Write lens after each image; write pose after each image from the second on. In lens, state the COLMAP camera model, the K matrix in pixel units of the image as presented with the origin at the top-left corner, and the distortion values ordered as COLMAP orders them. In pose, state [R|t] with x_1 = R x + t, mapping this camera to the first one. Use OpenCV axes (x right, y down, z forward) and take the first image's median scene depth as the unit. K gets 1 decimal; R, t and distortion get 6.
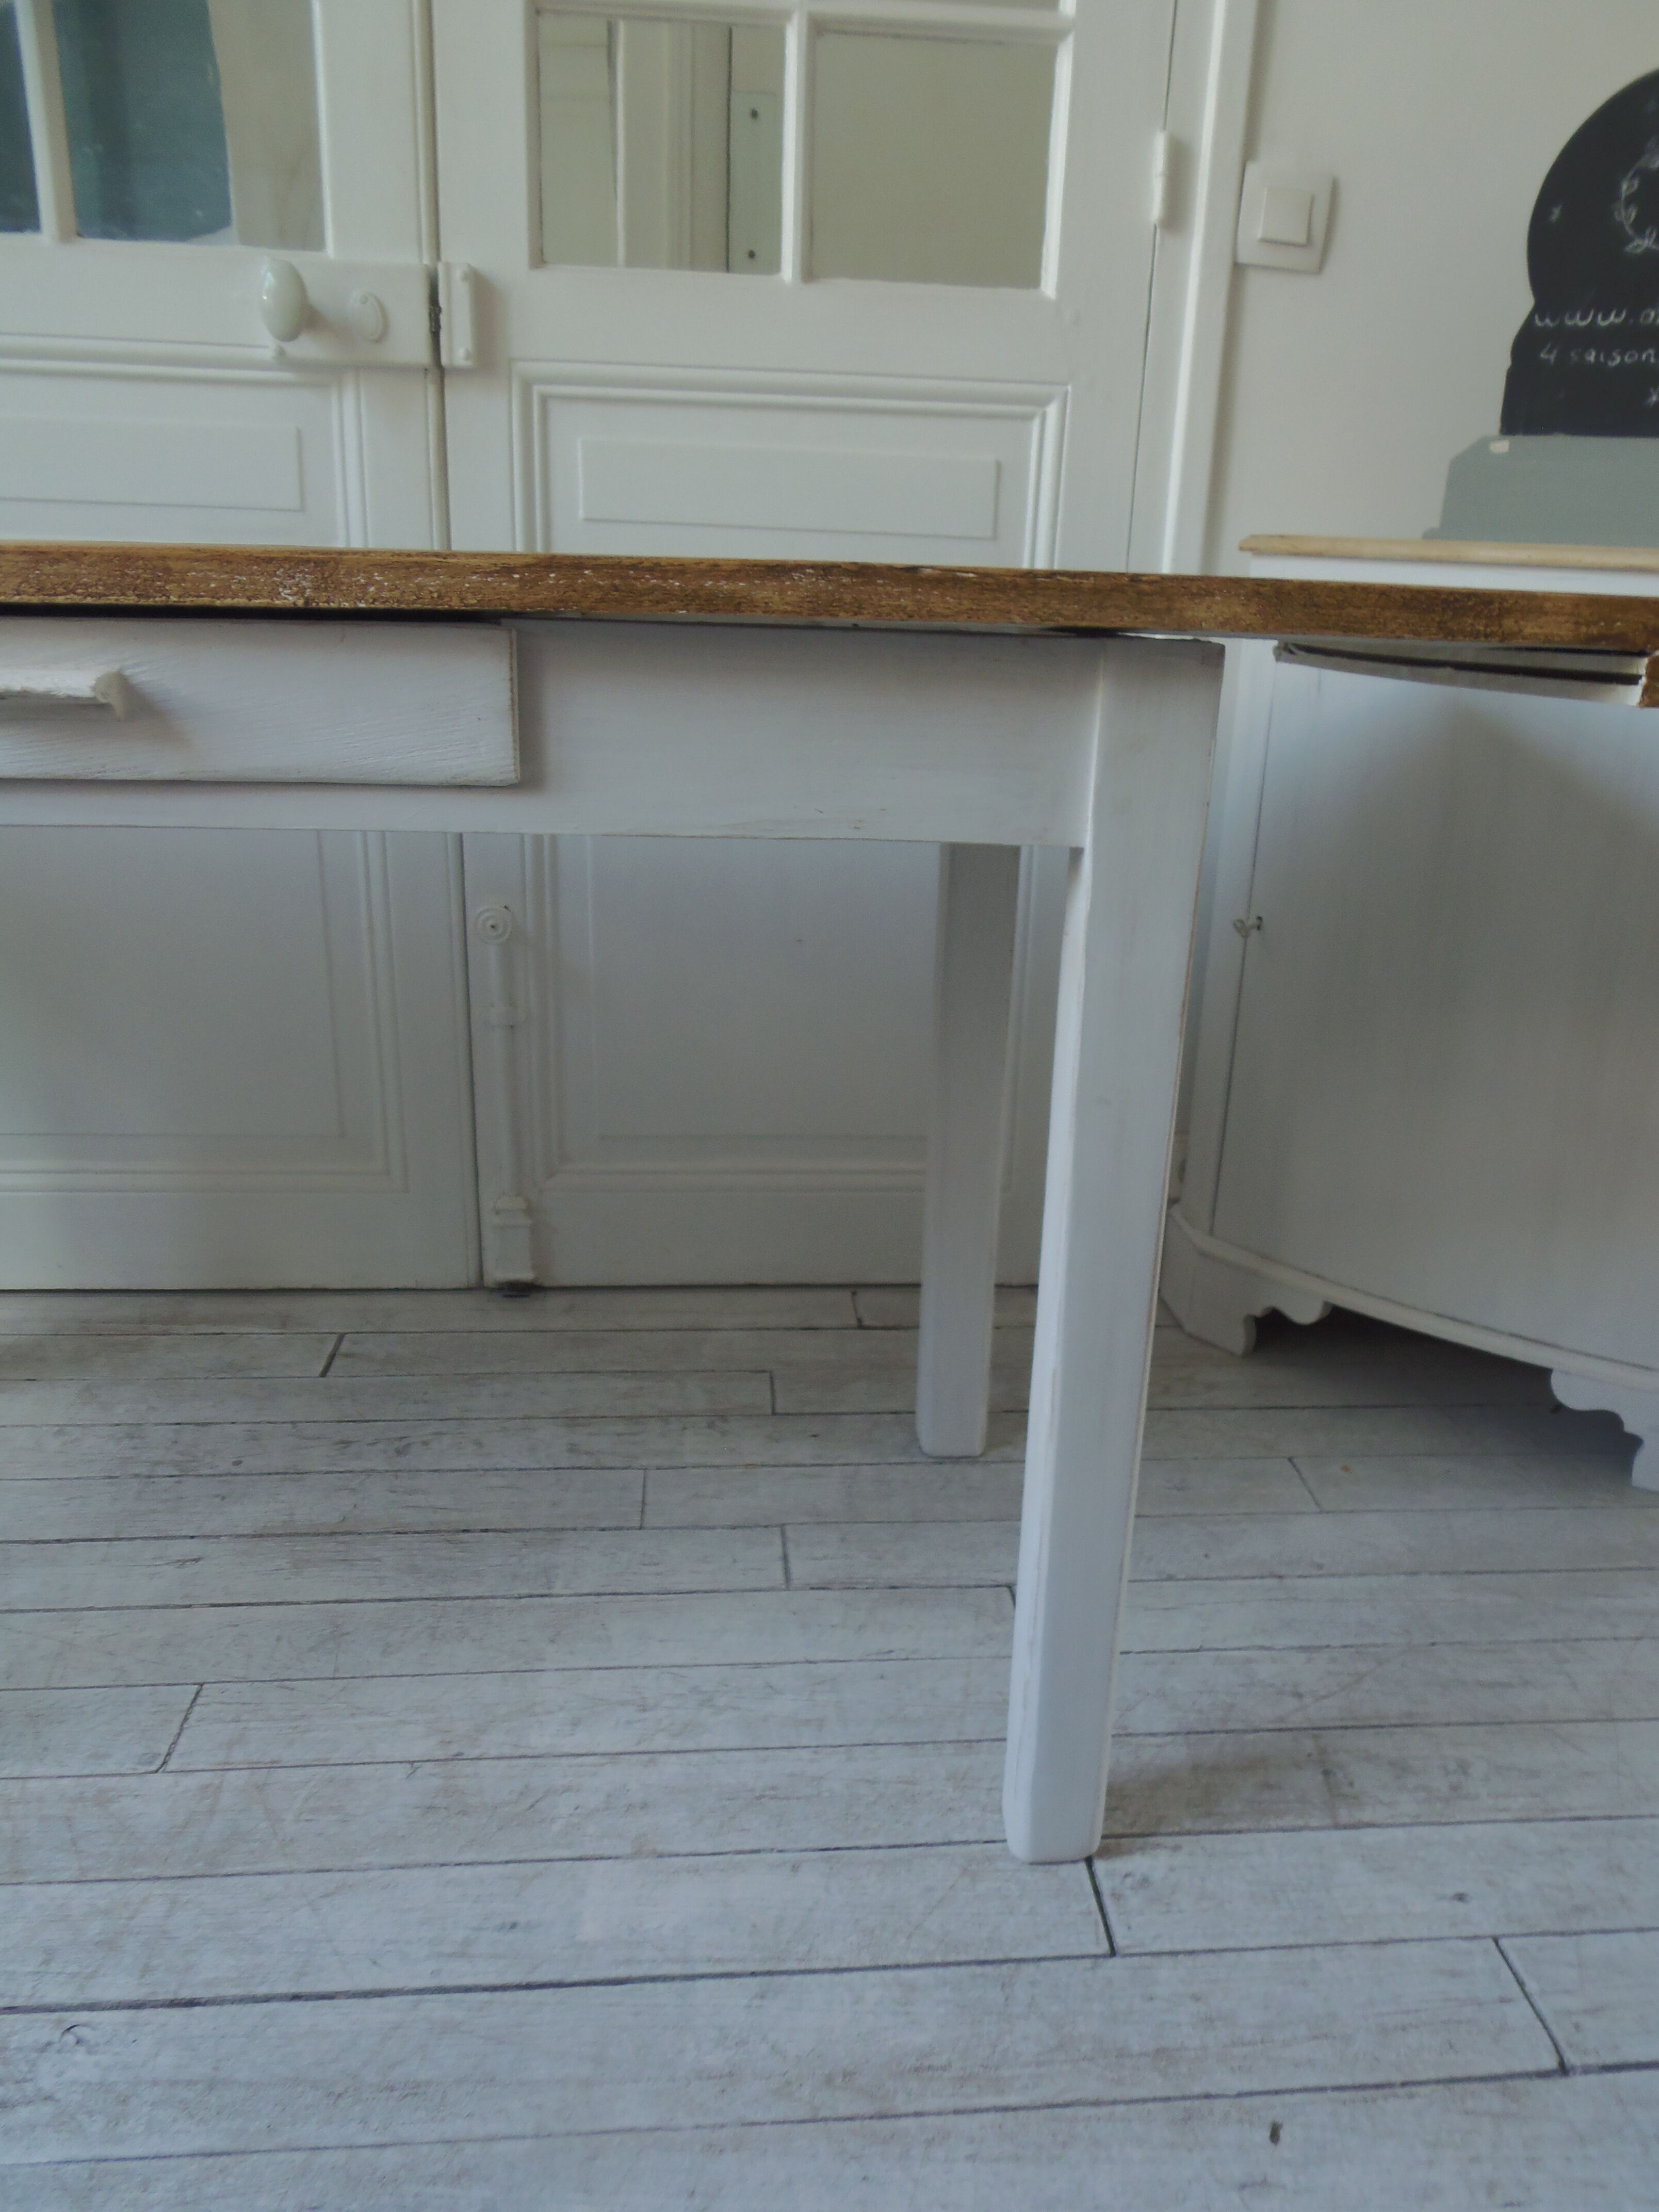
lens RADIAL K [[1608.5, 0, 882.2], [0, 1608.5, 1141.5], [0, 0, 1]] dist [-0.010992, -0.007310]
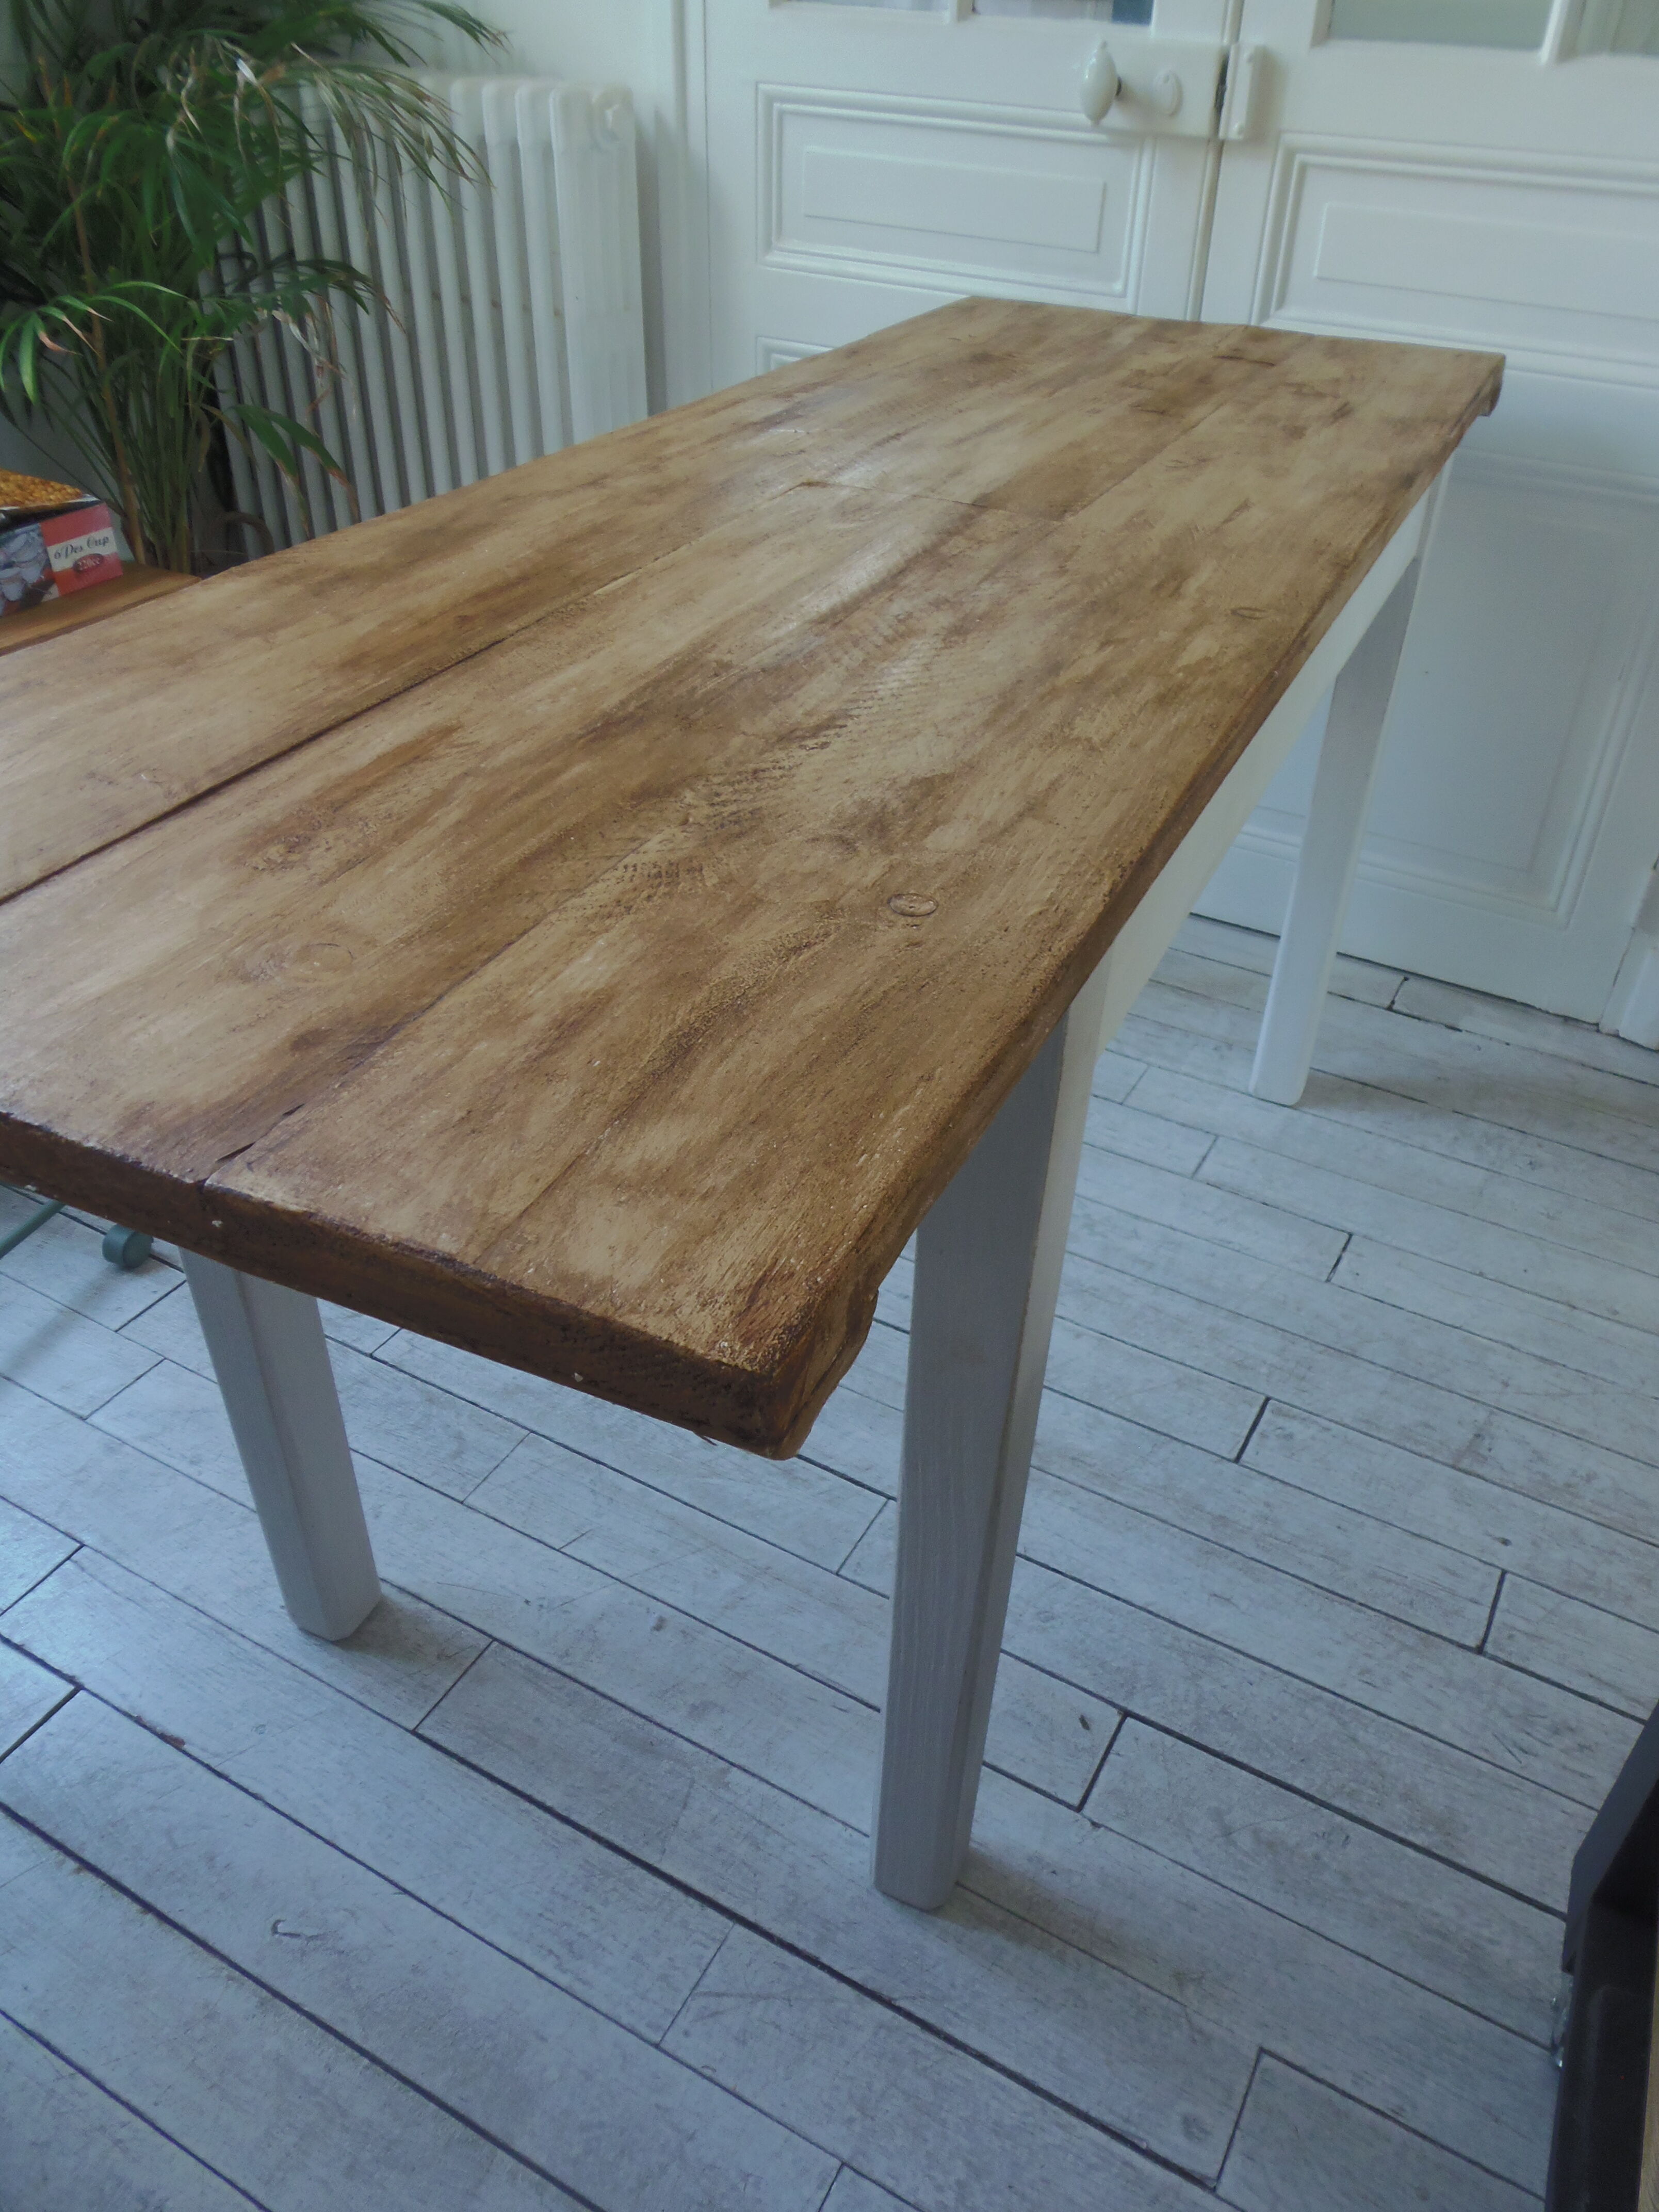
lens RADIAL K [[1608.5, 0, 888.4], [0, 1608.5, 1131.2], [0, 0, 1]] dist [-0.010992, -0.007310]
pose [[0.828864, 0.324197, -0.455939, 0.336863], [-0.190533, 0.929841, 0.314790, -0.141100], [0.526005, -0.174047, 0.832482, -0.271759]]
